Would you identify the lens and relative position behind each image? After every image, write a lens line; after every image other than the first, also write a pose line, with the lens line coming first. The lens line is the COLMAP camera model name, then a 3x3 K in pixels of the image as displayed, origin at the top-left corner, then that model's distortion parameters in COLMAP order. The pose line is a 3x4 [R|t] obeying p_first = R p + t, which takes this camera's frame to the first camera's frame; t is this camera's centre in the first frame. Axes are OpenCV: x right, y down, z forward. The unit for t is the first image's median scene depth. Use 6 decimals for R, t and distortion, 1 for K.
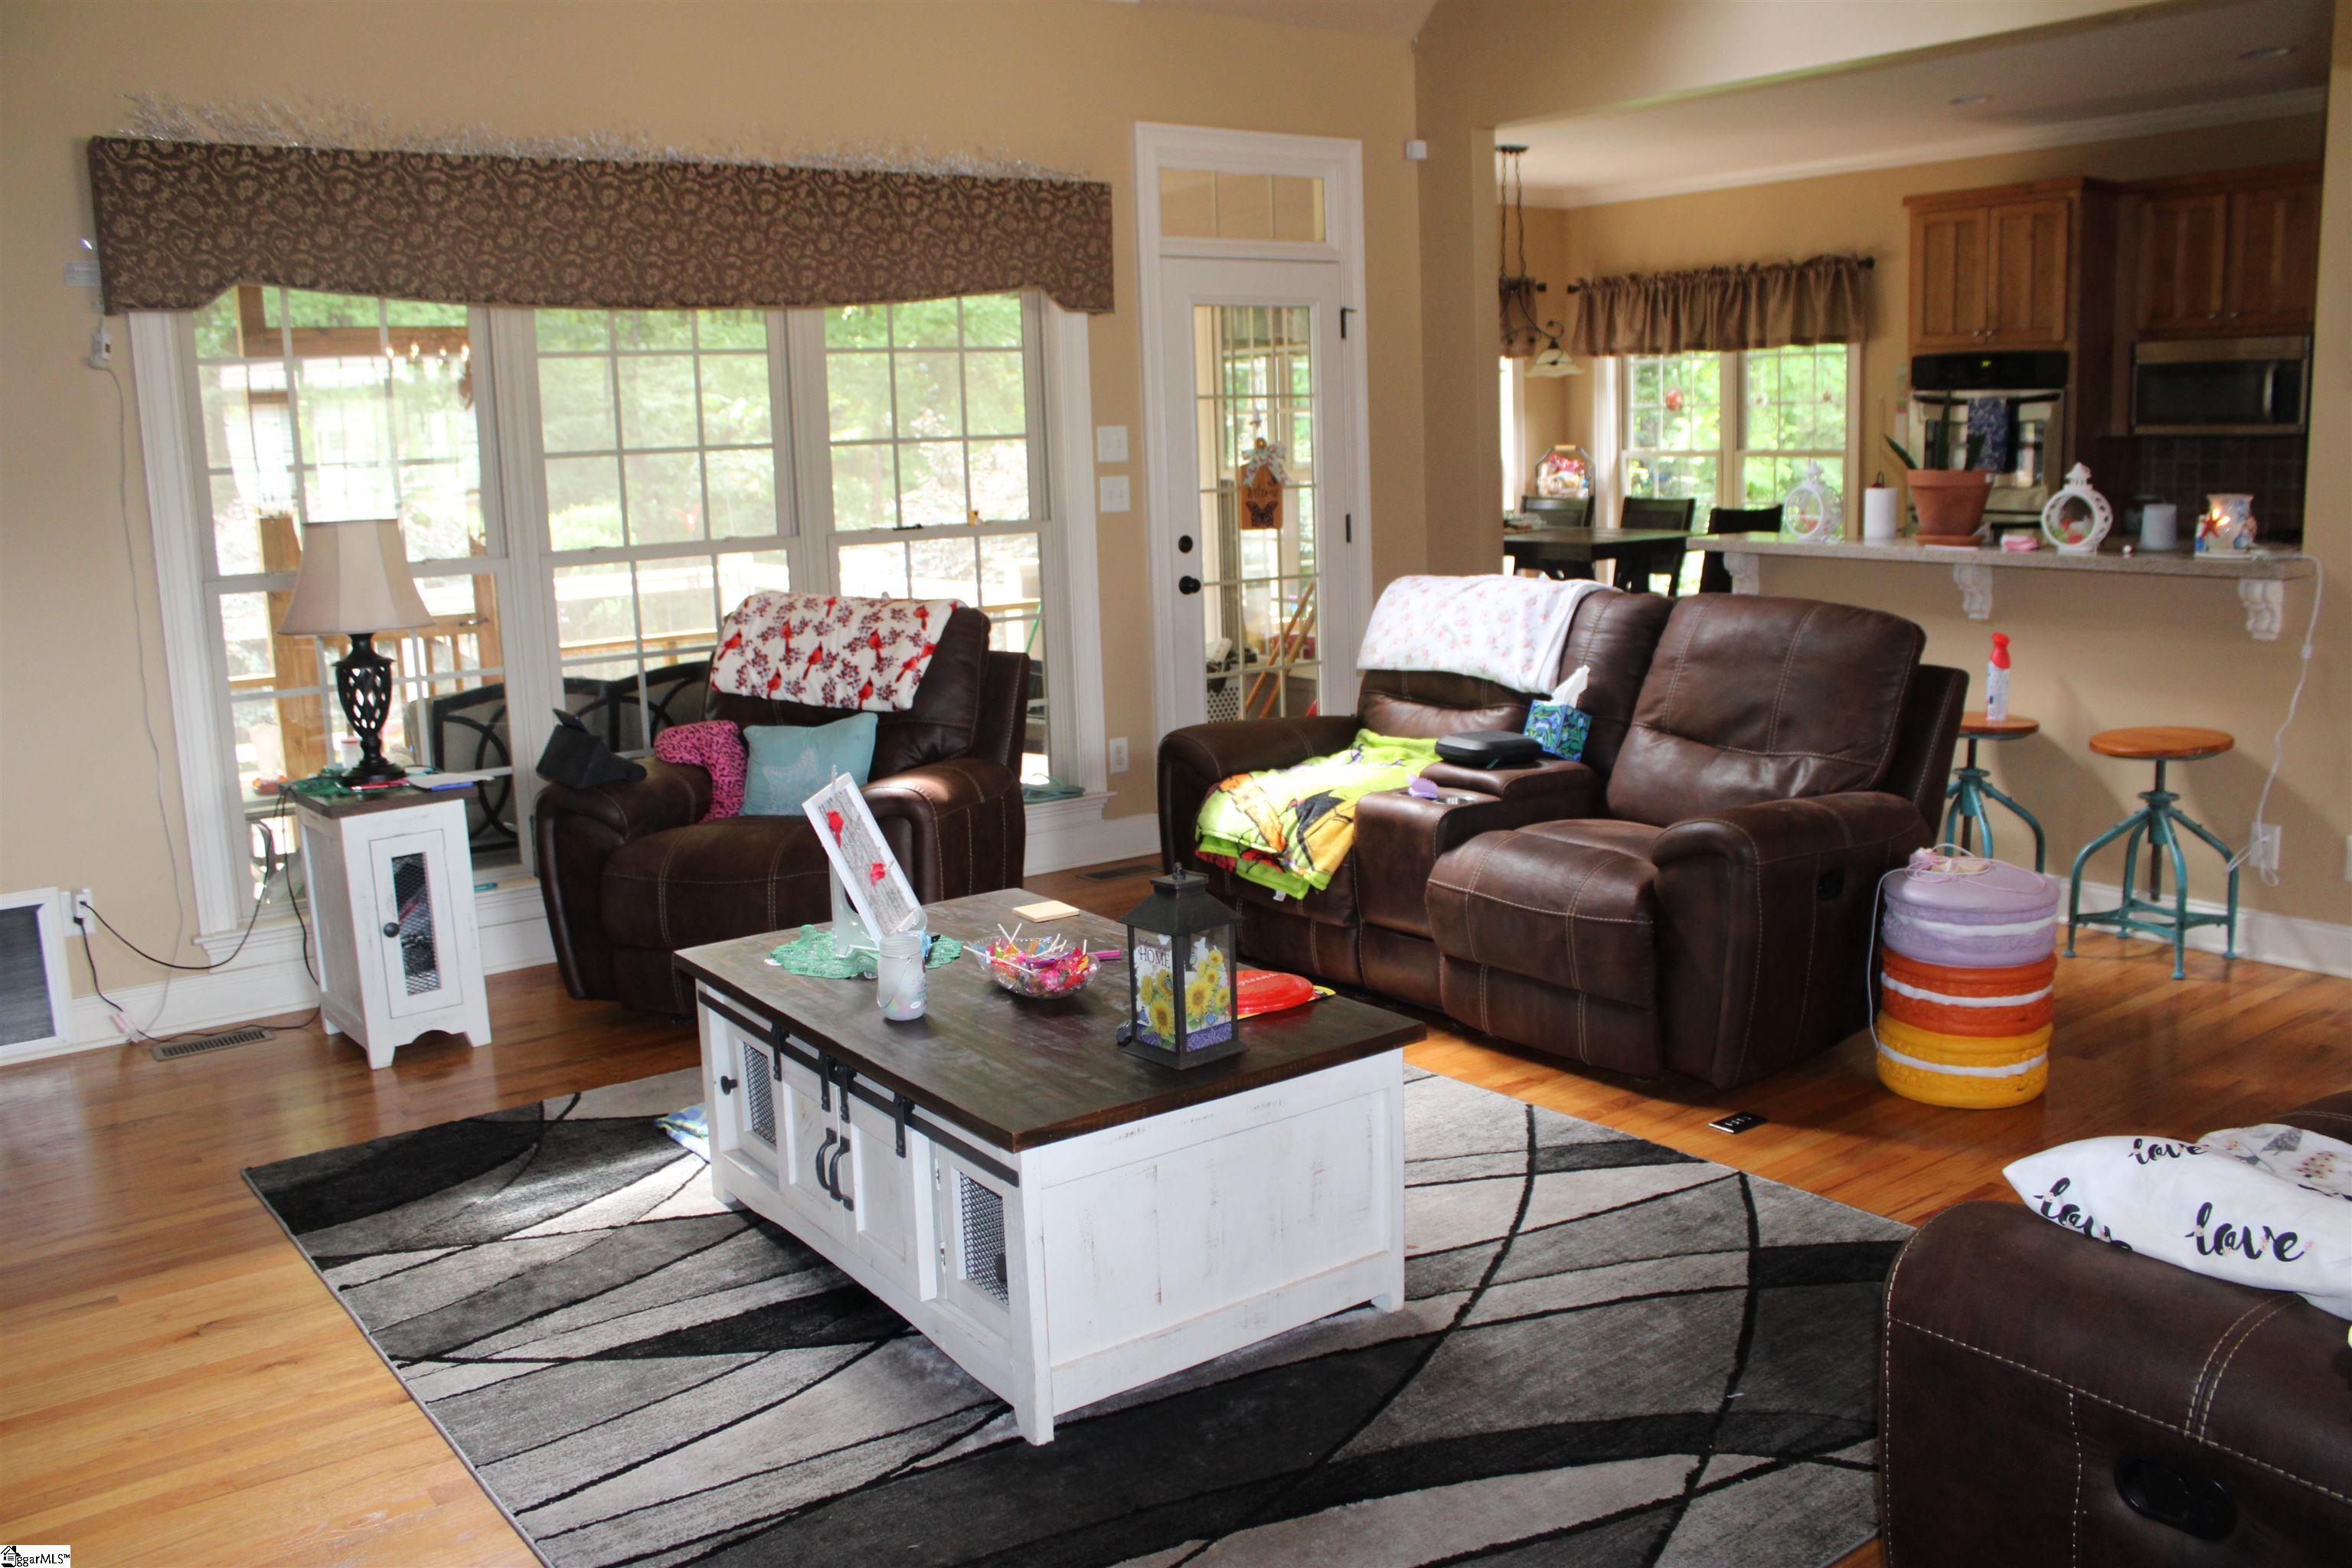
lens RADIAL K [[1959.6, 0, 1185.4], [0, 1959.6, 790.6], [0, 0, 1]] dist [-0.131549, 0.057936]
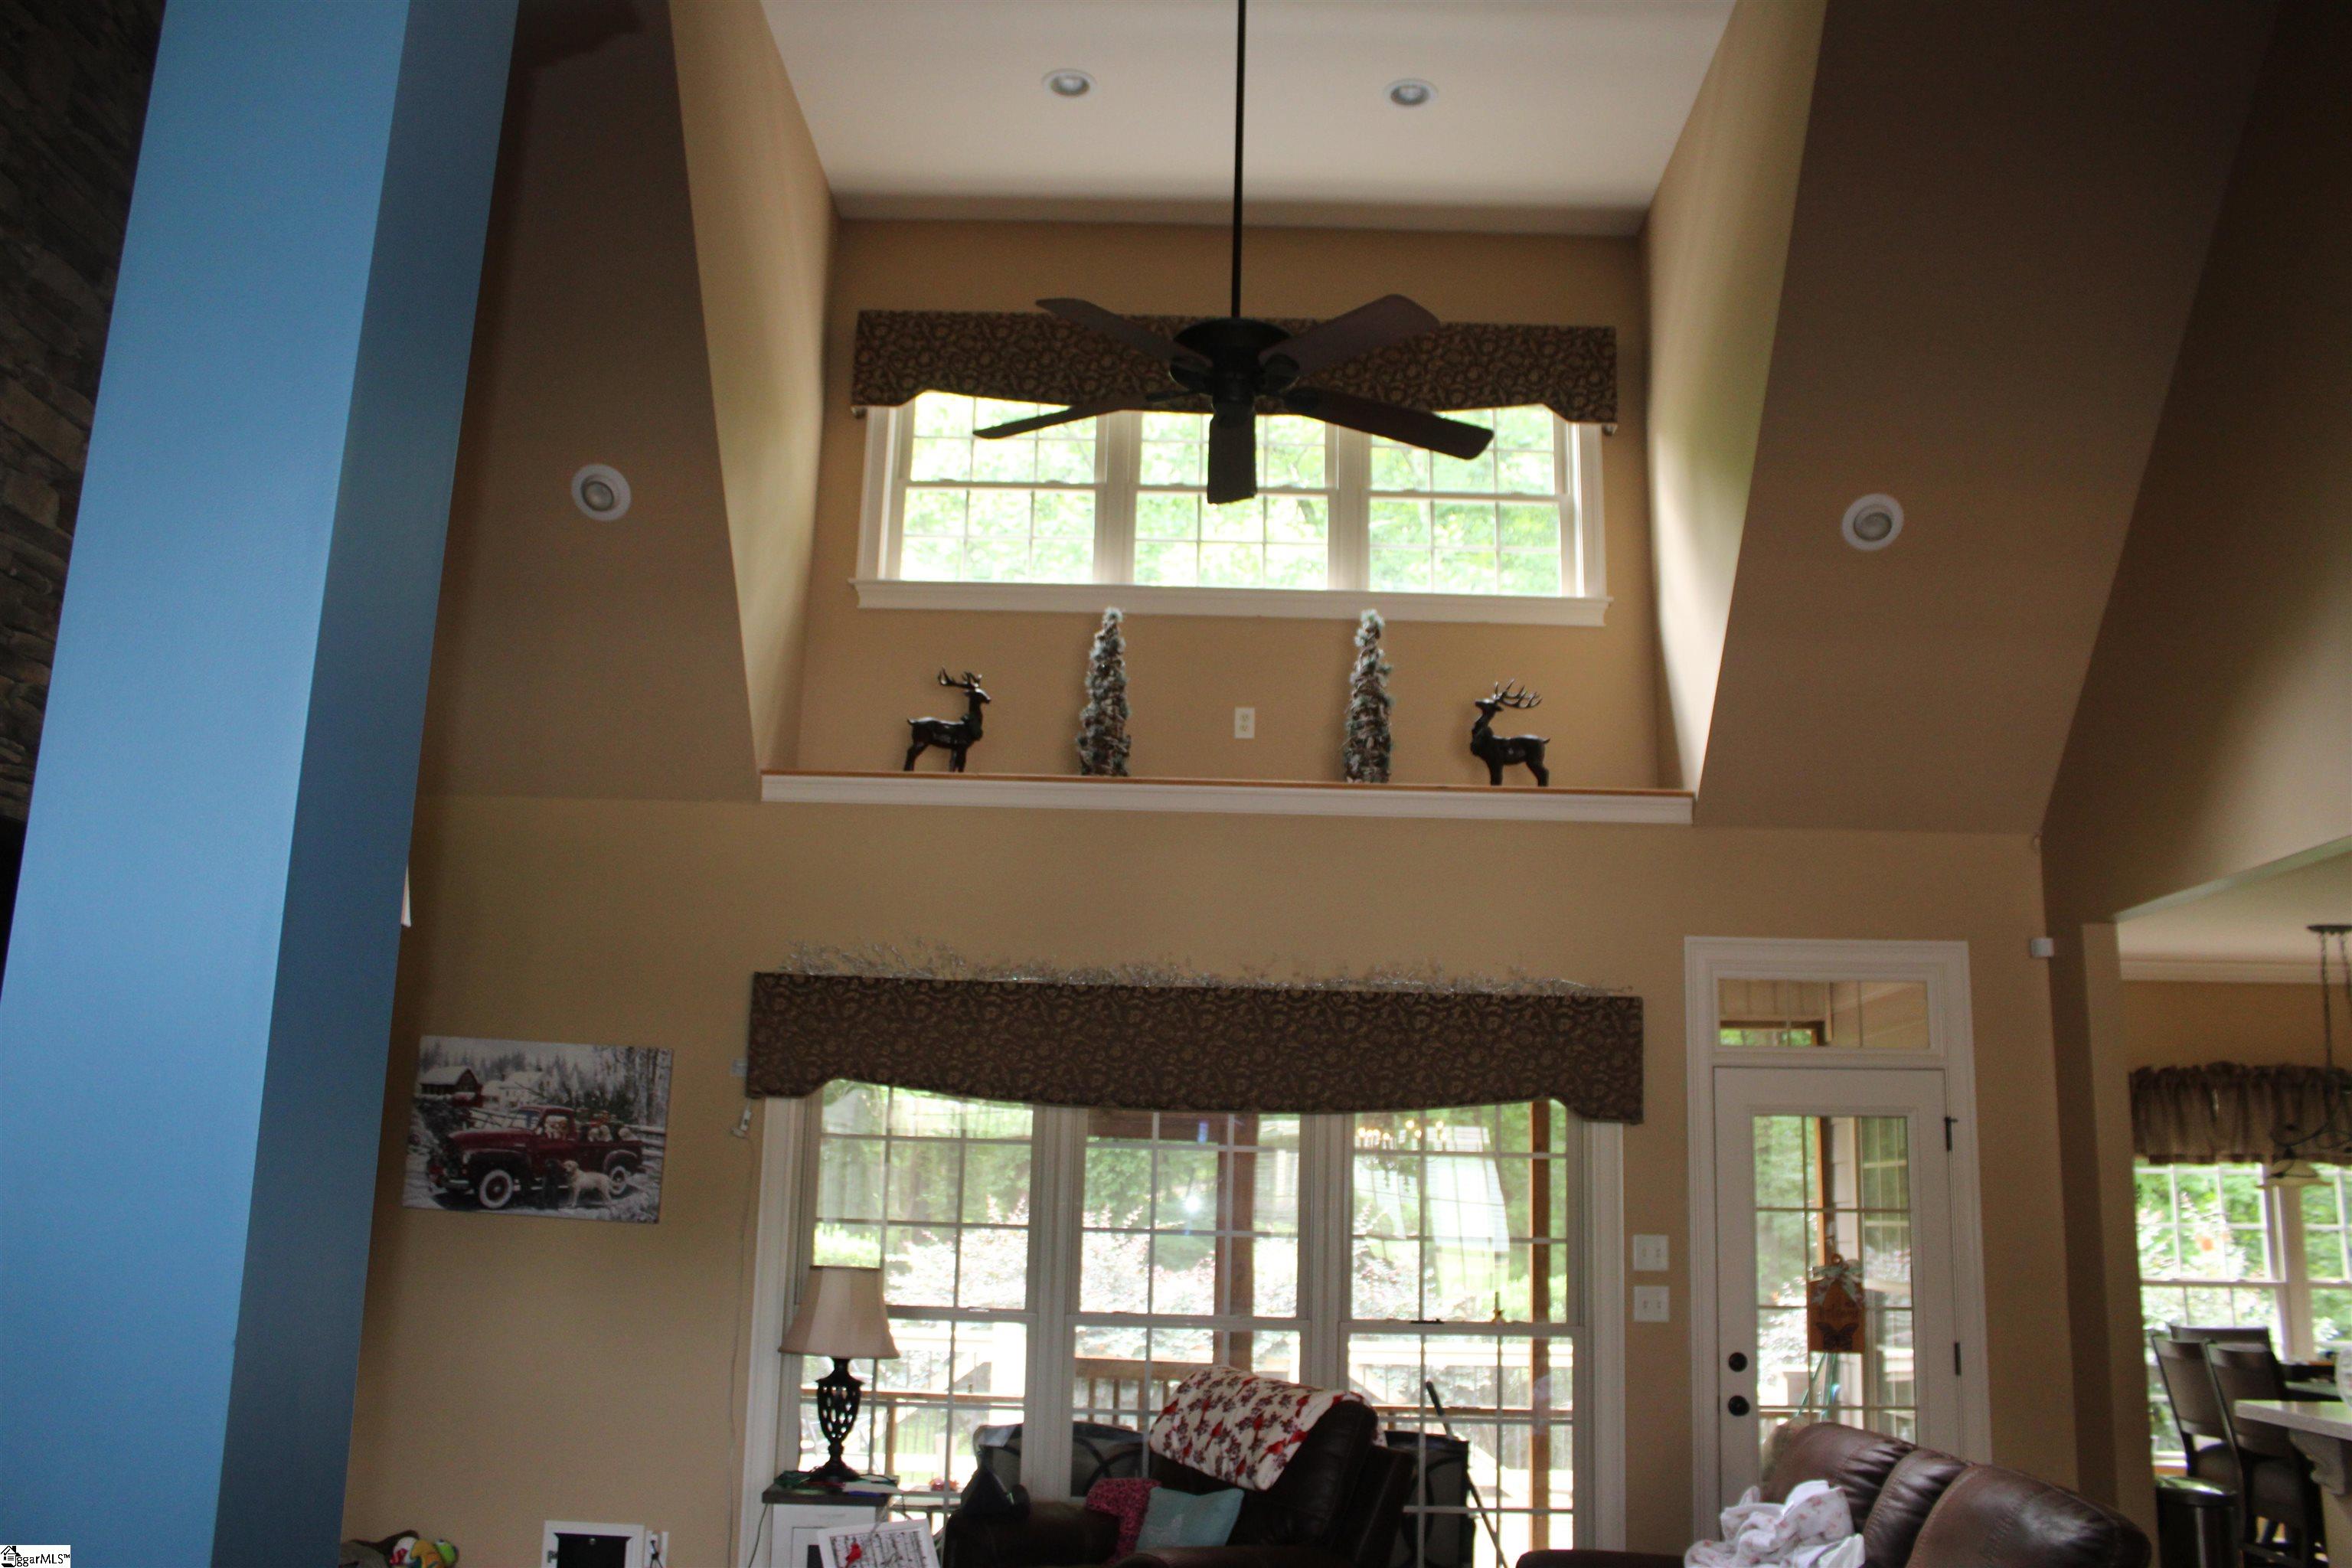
lens RADIAL K [[1959.6, 0, 1180.1], [0, 1959.6, 780.3], [0, 0, 1]] dist [-0.131549, 0.057936]
pose [[0.788755, -0.081925, -0.609223, 0.440115], [-0.161990, 0.928345, -0.334566, -0.038006], [0.592979, 0.362579, 0.718966, 0.073623]]
